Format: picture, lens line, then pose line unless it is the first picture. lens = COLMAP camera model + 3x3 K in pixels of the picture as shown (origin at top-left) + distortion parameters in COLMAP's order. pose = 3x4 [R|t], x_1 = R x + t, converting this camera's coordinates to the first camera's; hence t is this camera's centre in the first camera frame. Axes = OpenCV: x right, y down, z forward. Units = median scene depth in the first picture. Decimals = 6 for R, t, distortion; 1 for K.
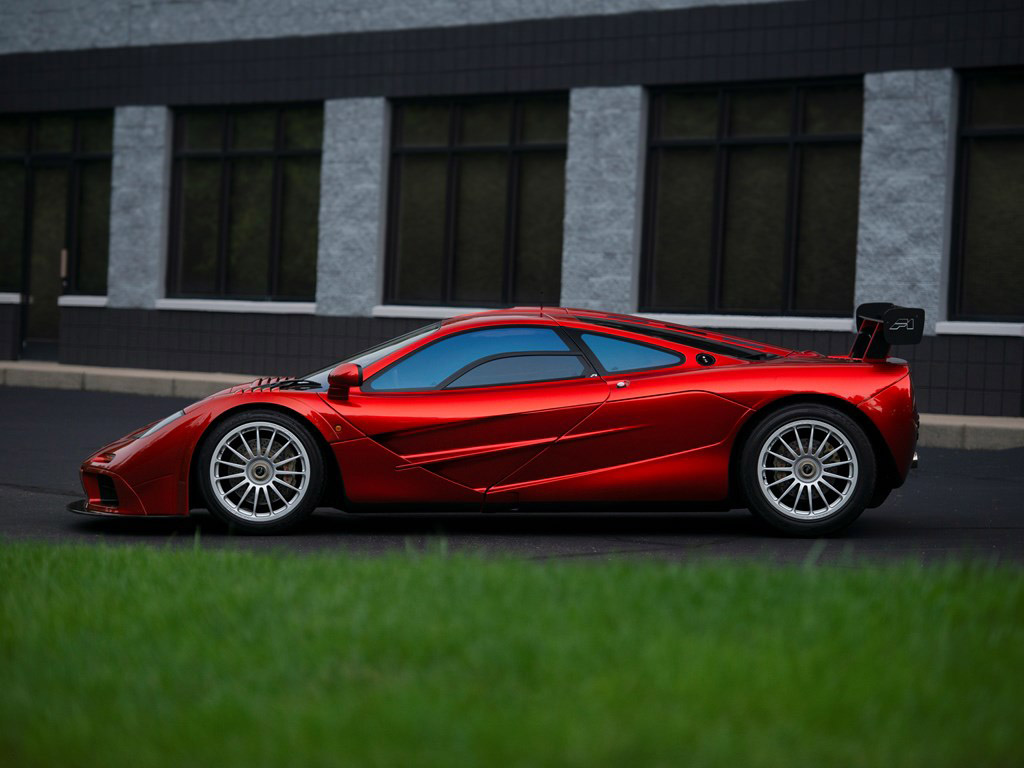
lens RADIAL K [[3896.9, 0, 512.0], [0, 3896.9, 384.0], [0, 0, 1]] dist [0.680592, 0.550030]
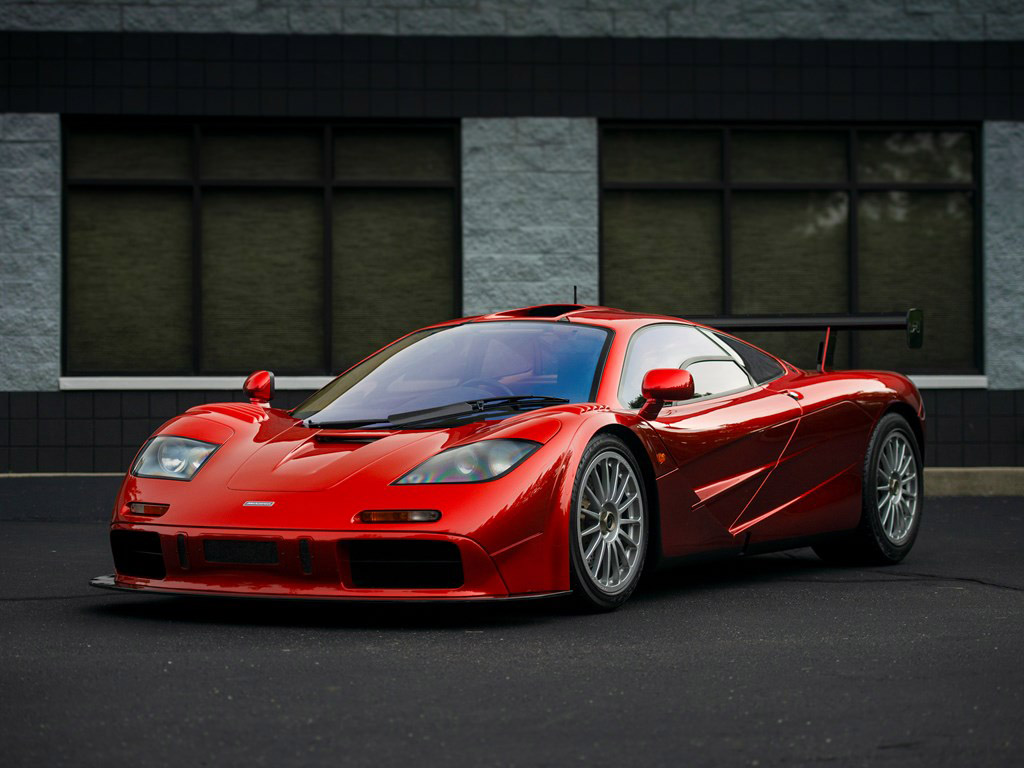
lens RADIAL K [[2744.6, 0, 512.0], [0, 2744.6, 384.0], [0, 0, 1]] dist [0.033699, 0.108108]
pose [[0.520326, -0.033127, 0.853325, -1.123027], [0.031861, 0.999305, 0.019367, -0.063781], [-0.853373, 0.017110, 0.521020, 1.528086]]
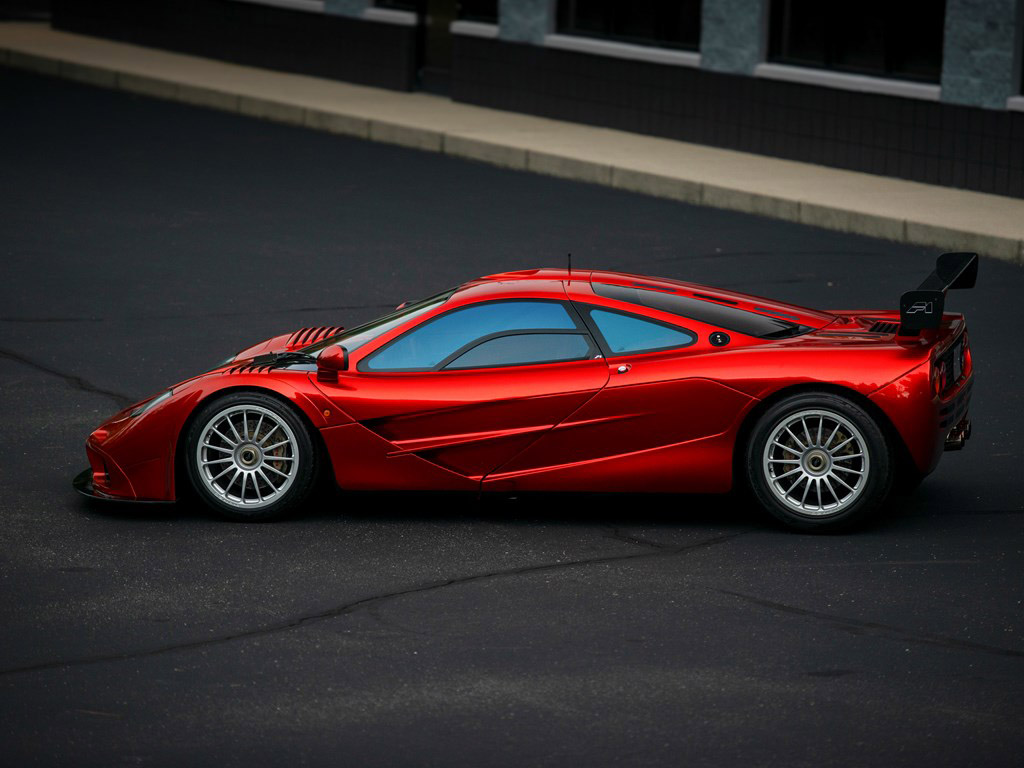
lens RADIAL K [[5061.5, 0, 512.0], [0, 5061.5, 384.0], [0, 0, 1]] dist [0.745939, 7.613832]
pose [[0.982258, 0.011895, -0.187156, 0.229295], [0.007166, 0.994877, 0.100837, -0.118980], [0.187397, -0.100390, 0.977141, -0.199544]]
